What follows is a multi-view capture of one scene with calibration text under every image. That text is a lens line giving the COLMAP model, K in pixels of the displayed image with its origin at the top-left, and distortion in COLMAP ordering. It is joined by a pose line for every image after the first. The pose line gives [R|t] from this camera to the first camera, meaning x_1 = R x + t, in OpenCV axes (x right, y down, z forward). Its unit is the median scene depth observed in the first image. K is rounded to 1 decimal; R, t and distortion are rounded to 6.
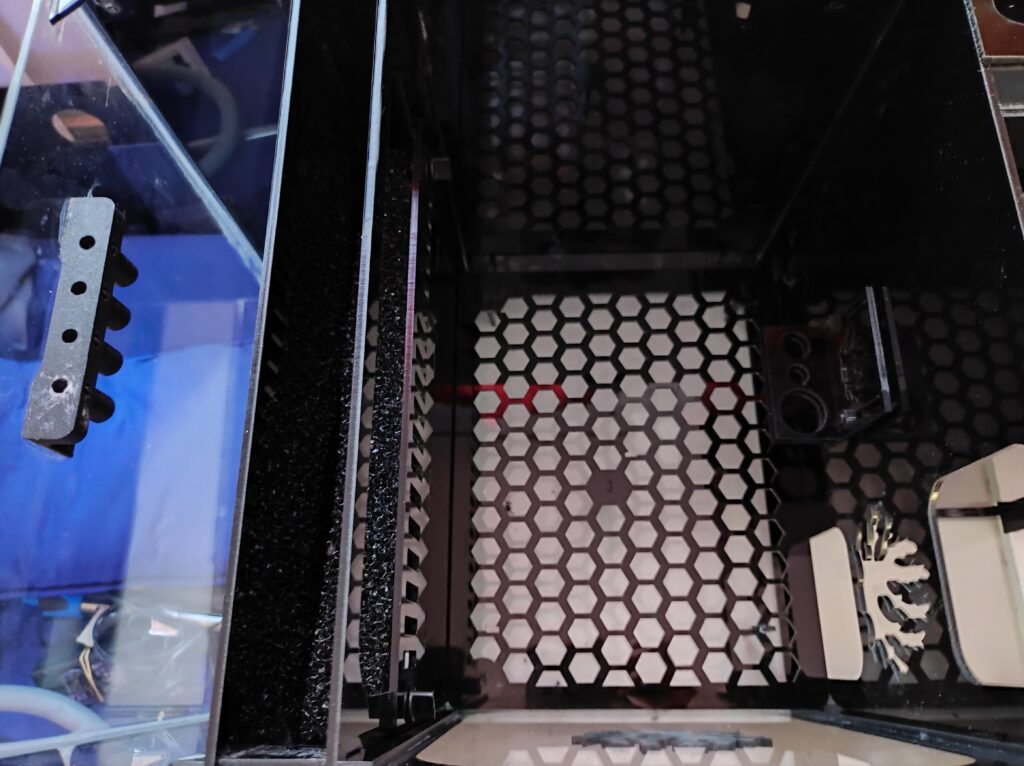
lens RADIAL K [[809.7, 0, 522.7], [0, 809.7, 362.5], [0, 0, 1]] dist [-0.038083, 0.001862]
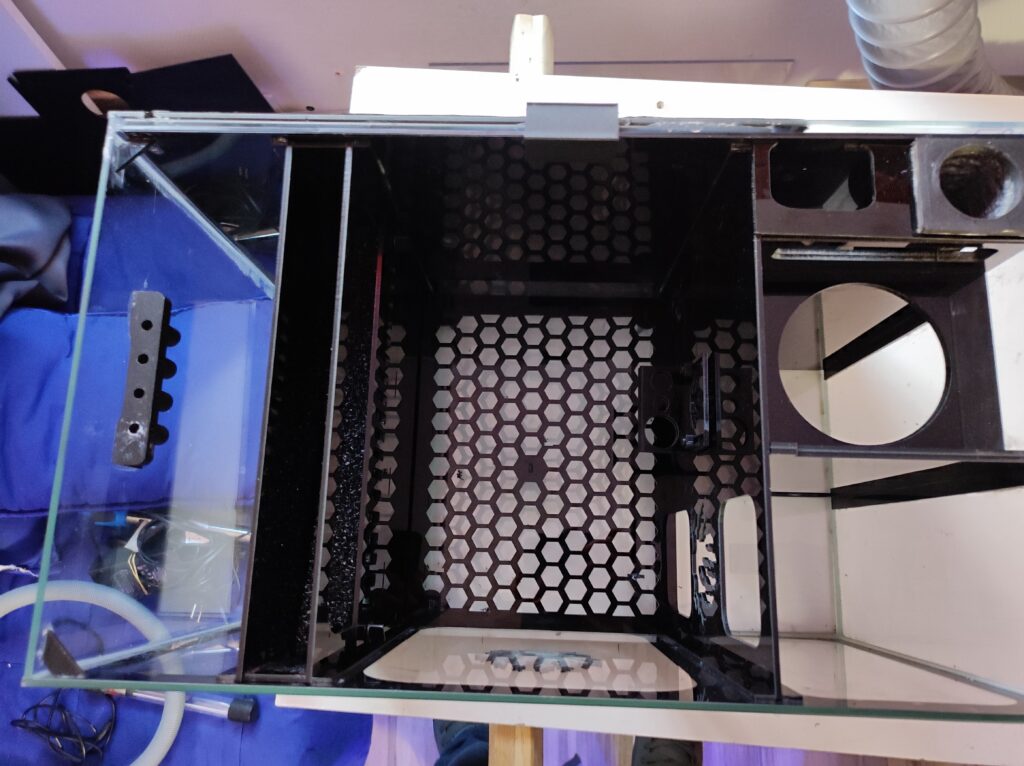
lens RADIAL K [[756.4, 0, 512.0], [0, 756.4, 383.0], [0, 0, 1]] dist [-0.006704, 0.005946]
pose [[0.999478, 0.030450, -0.010830, 0.084660], [-0.028698, 0.990306, 0.135908, -0.155335], [0.014863, -0.135526, 0.990662, -0.225392]]
